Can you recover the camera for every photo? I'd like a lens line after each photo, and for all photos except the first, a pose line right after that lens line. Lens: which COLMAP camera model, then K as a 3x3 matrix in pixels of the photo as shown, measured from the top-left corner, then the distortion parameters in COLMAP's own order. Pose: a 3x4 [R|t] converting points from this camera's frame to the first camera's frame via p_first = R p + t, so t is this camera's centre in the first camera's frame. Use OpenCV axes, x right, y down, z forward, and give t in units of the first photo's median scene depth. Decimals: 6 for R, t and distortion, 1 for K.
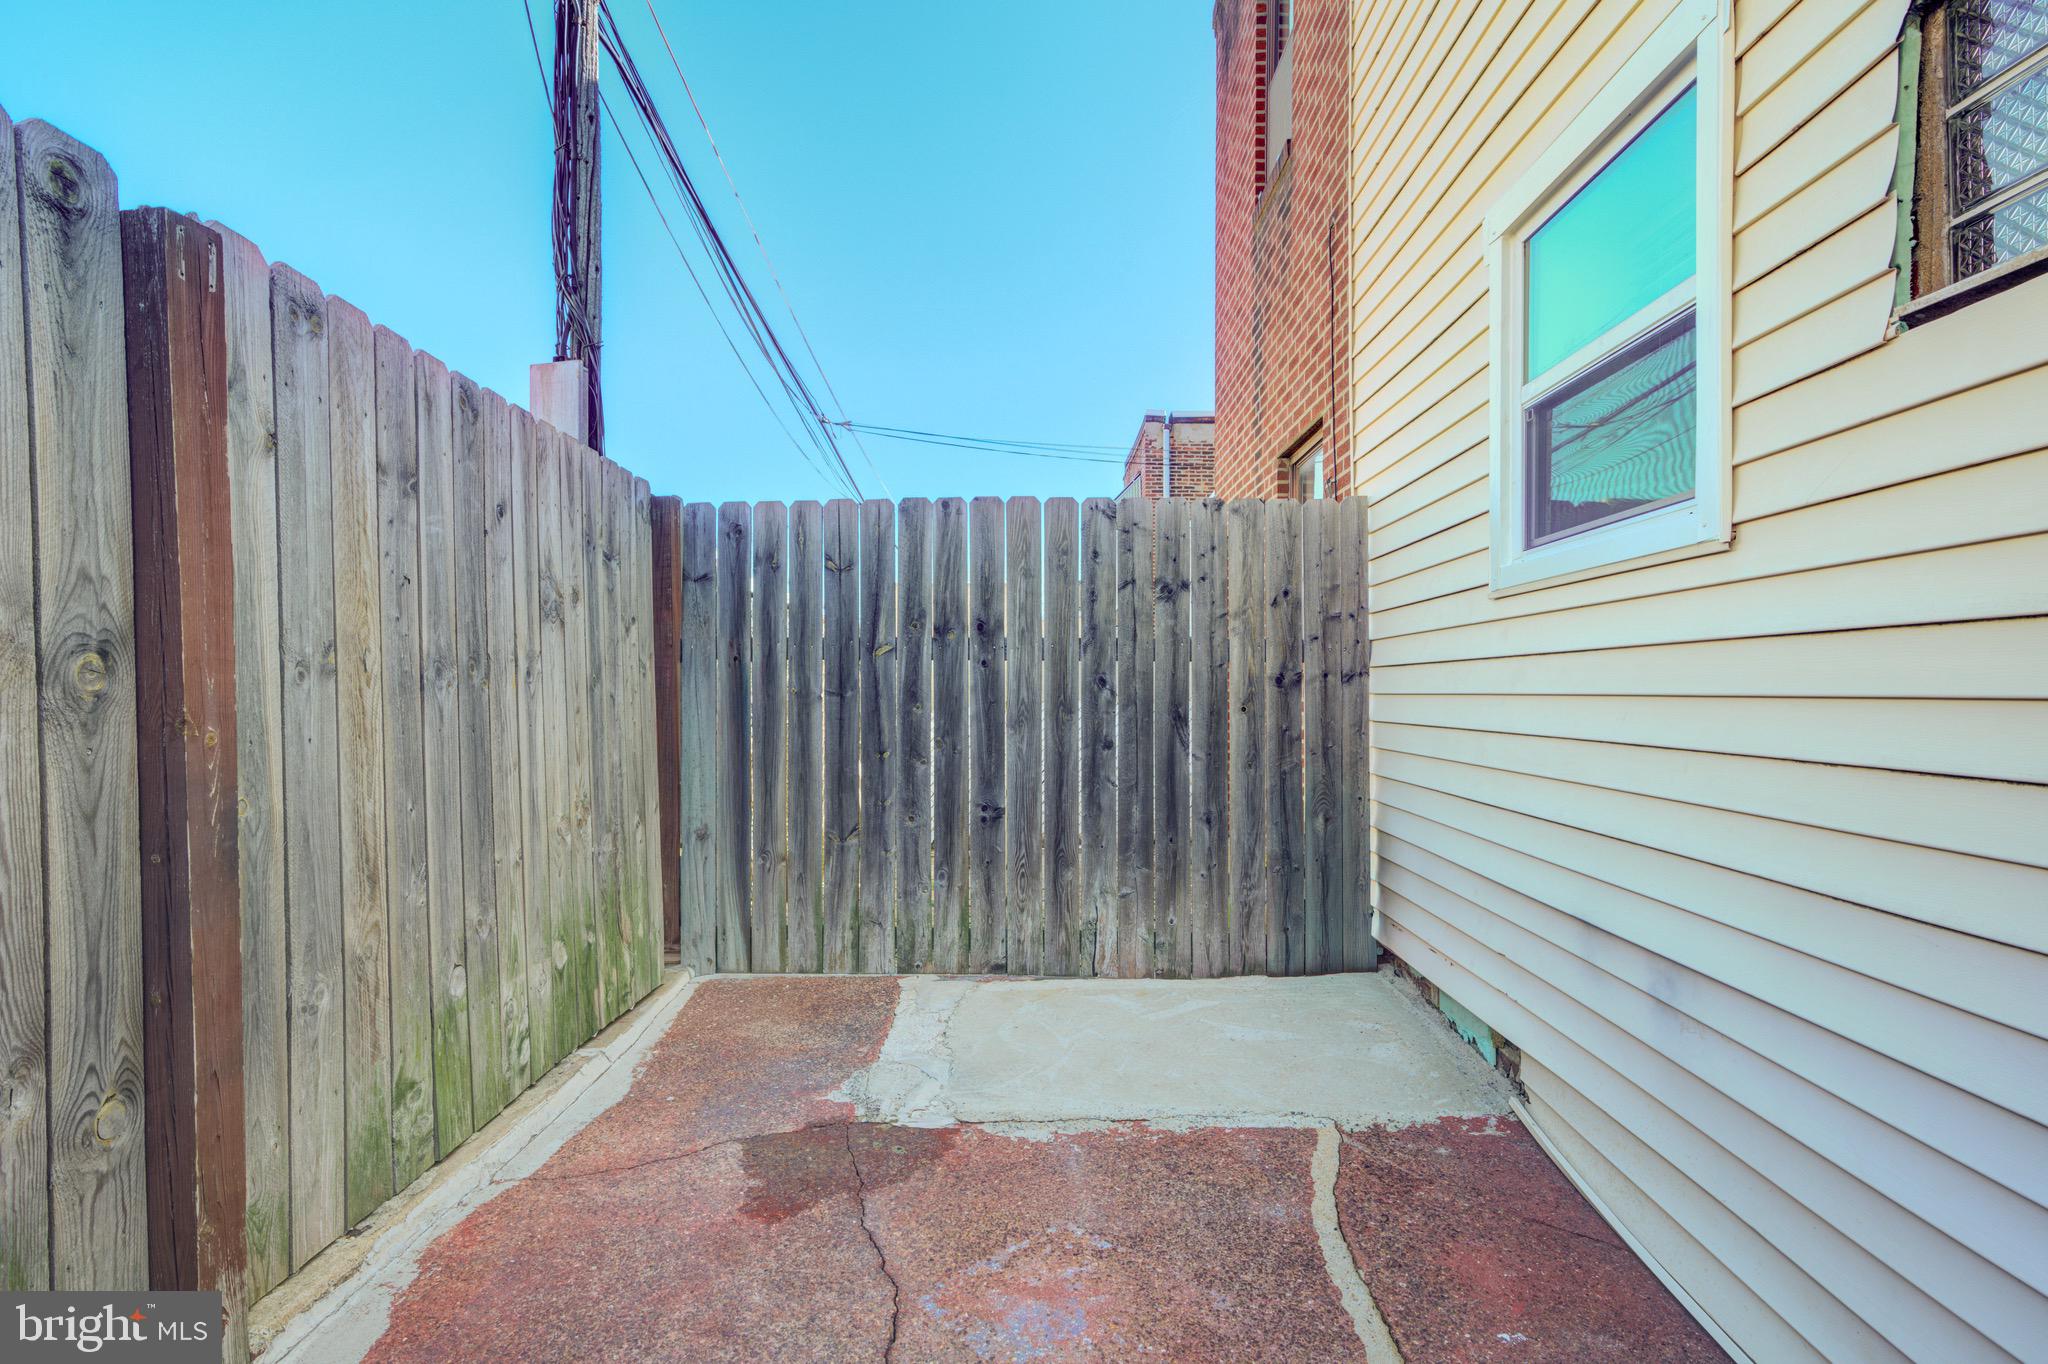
lens RADIAL K [[976.3, 0, 1044.8], [0, 976.3, 695.6], [0, 0, 1]] dist [-0.003604, 0.011494]
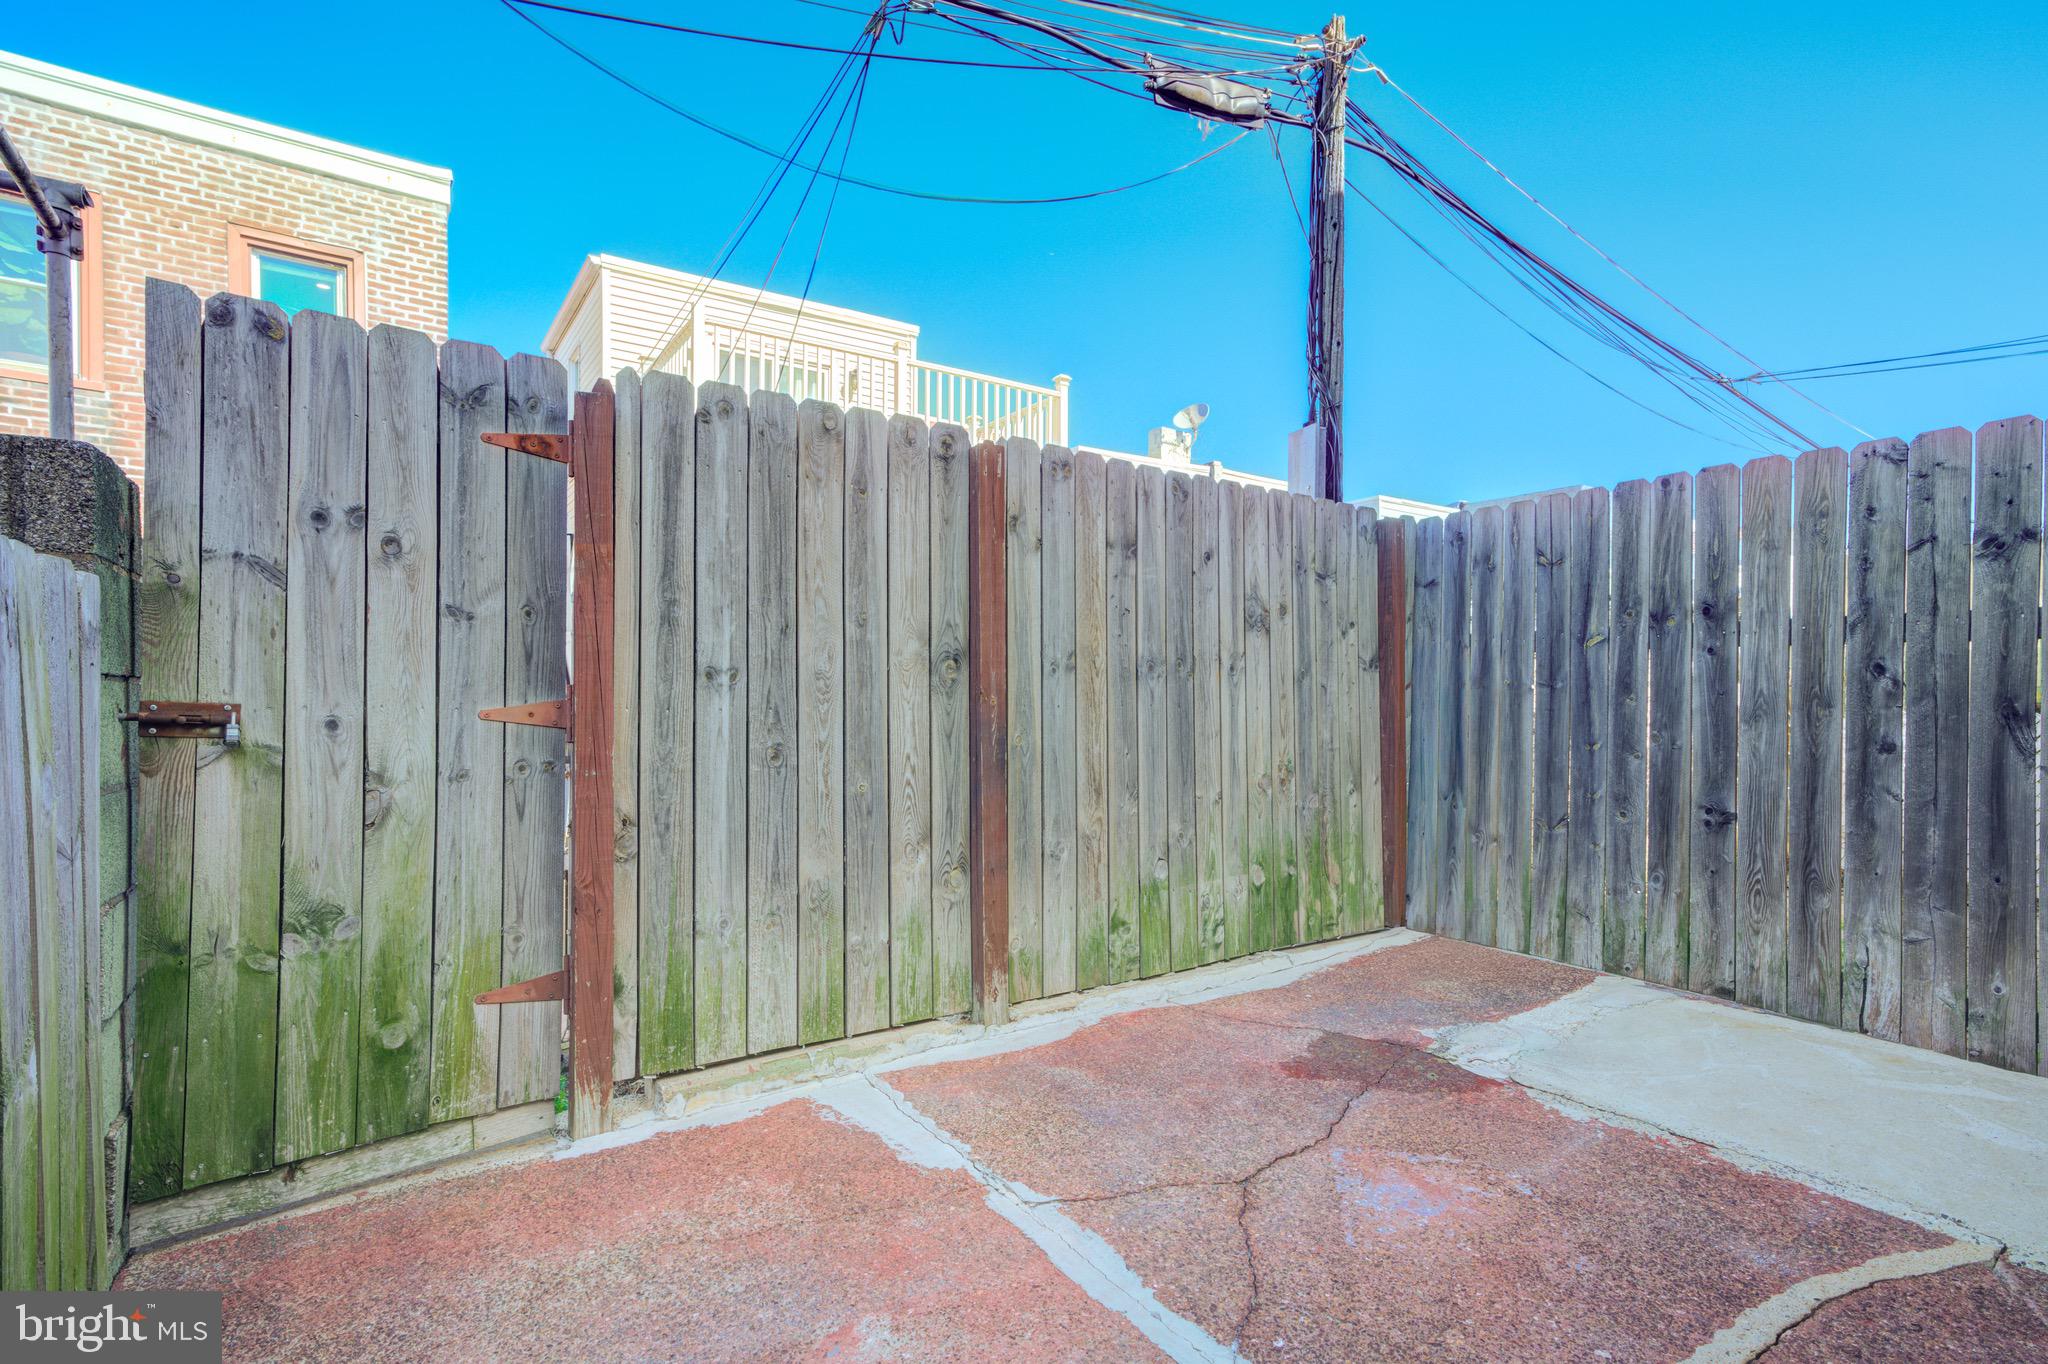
lens RADIAL K [[976.3, 0, 1035.4], [0, 976.3, 688.8], [0, 0, 1]] dist [-0.003604, 0.011494]
pose [[0.581806, -0.000278, -0.813328, 0.430344], [-0.005794, 0.999973, -0.004486, 0.013654], [0.813307, 0.007323, 0.581789, -0.045265]]
